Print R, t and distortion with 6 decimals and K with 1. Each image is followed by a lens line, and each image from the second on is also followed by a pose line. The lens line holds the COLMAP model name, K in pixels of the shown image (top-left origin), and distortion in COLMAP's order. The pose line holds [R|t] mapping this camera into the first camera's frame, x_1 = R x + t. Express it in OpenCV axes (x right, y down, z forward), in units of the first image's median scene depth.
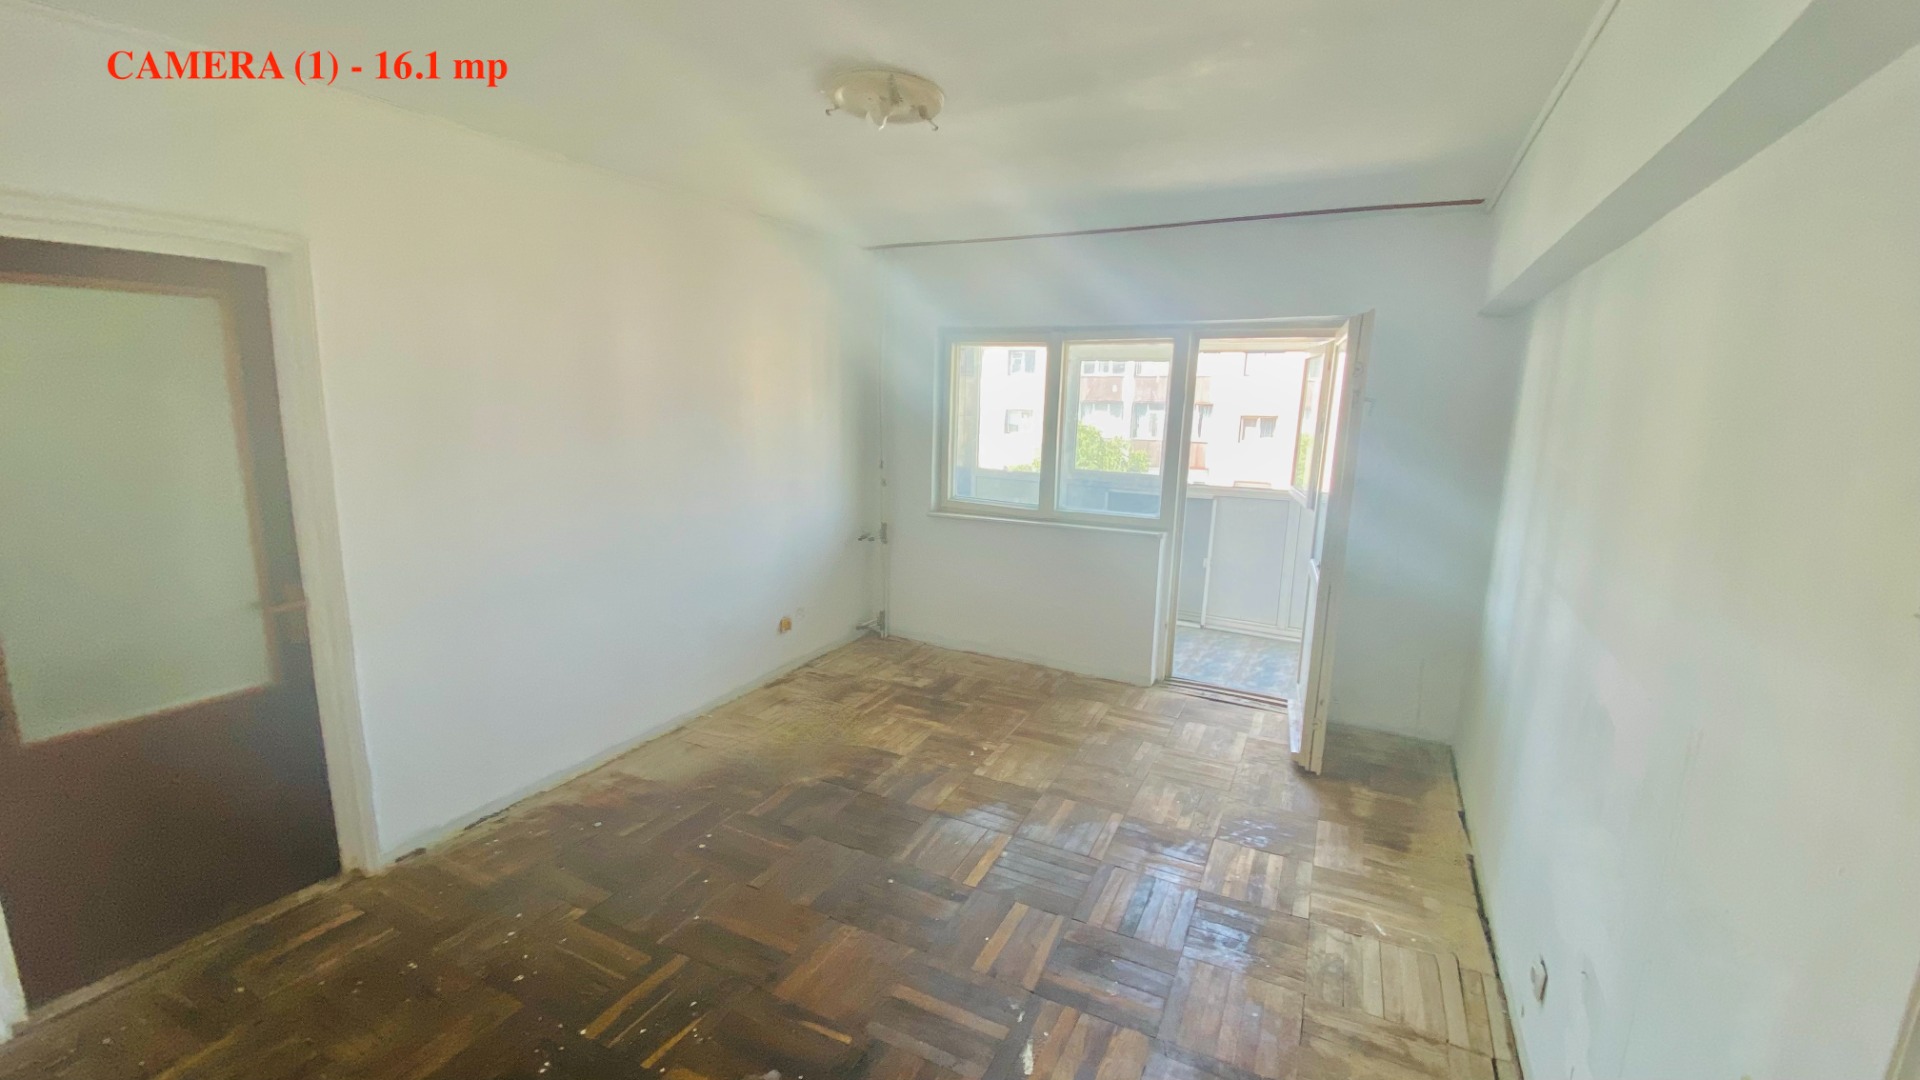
lens RADIAL K [[798.0, 0, 968.9], [0, 798.0, 541.1], [0, 0, 1]] dist [0.068837, -0.040036]
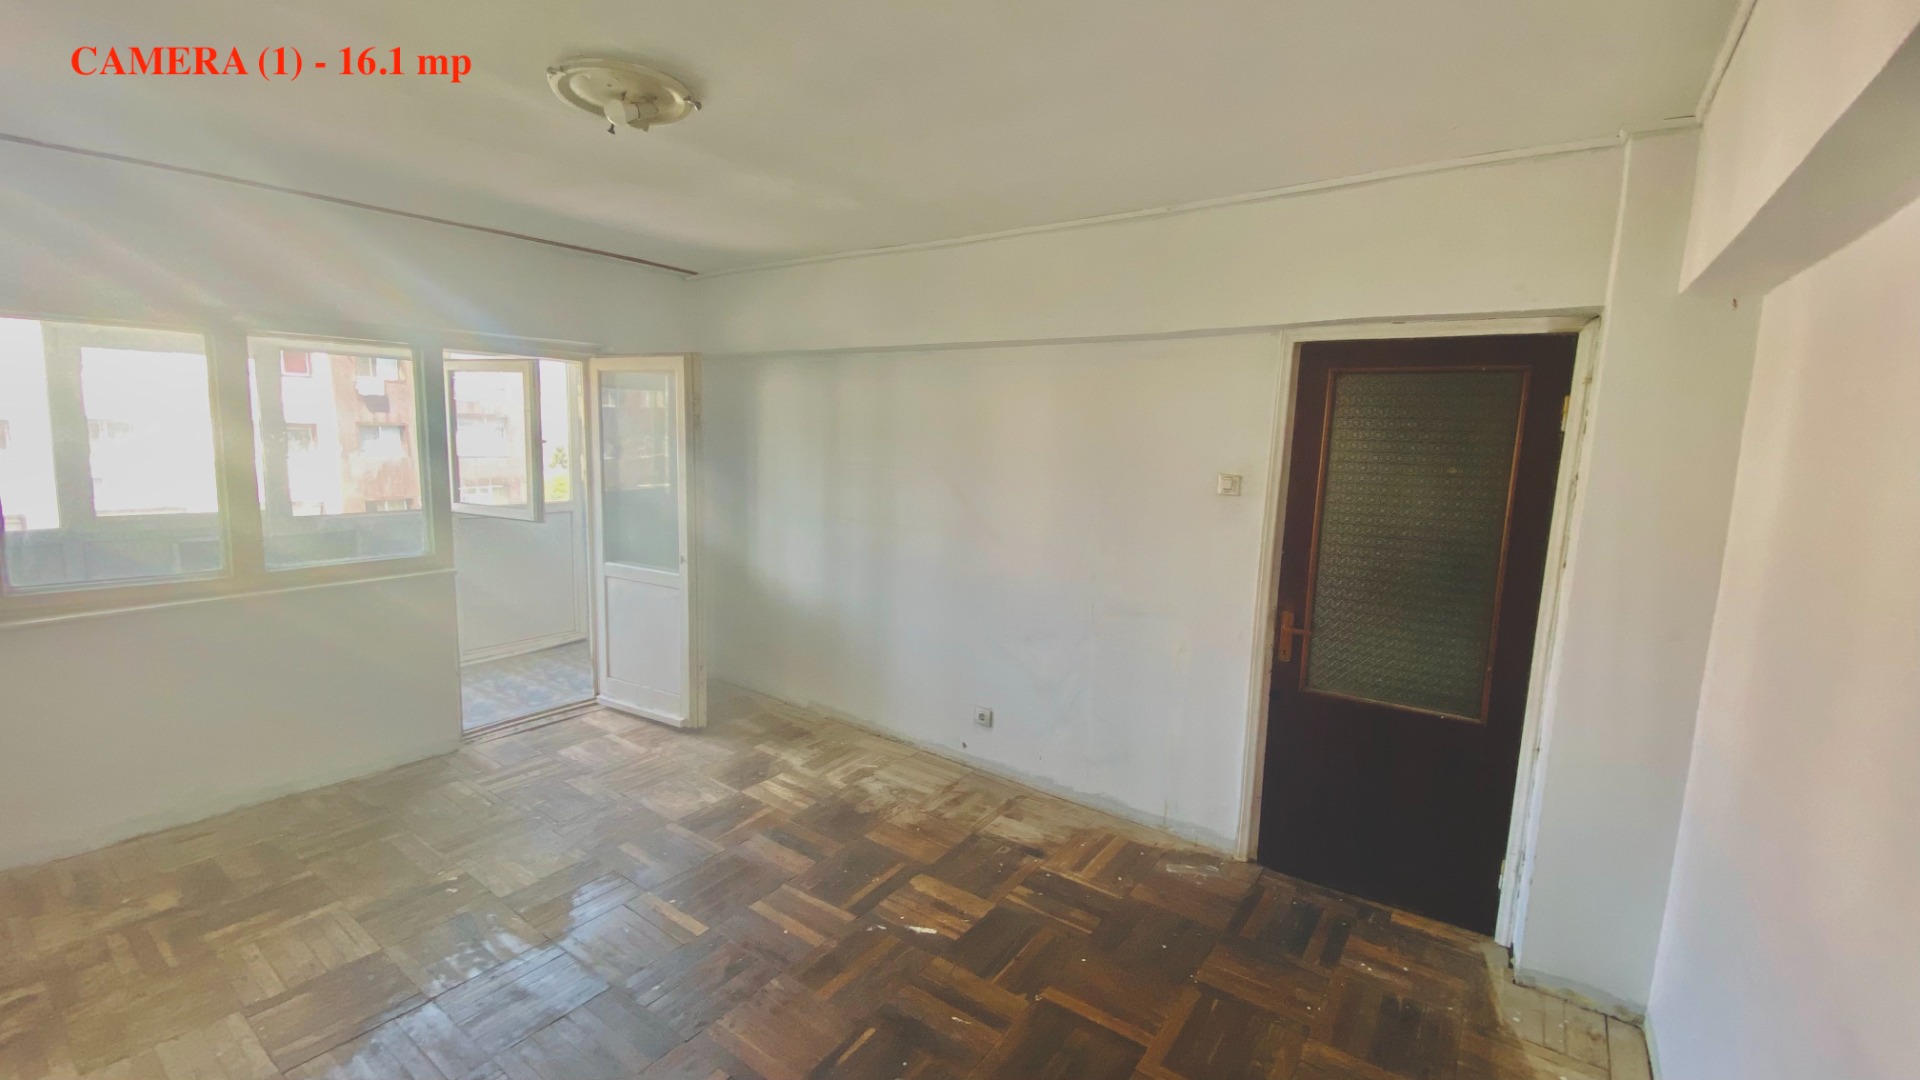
lens RADIAL K [[798.0, 0, 968.9], [0, 798.0, 541.1], [0, 0, 1]] dist [0.068837, -0.040036]
pose [[0.155276, -0.161428, 0.974592, -0.566251], [0.157637, 0.977966, 0.136871, -0.078027], [-0.975213, 0.132379, 0.177302, 0.315552]]
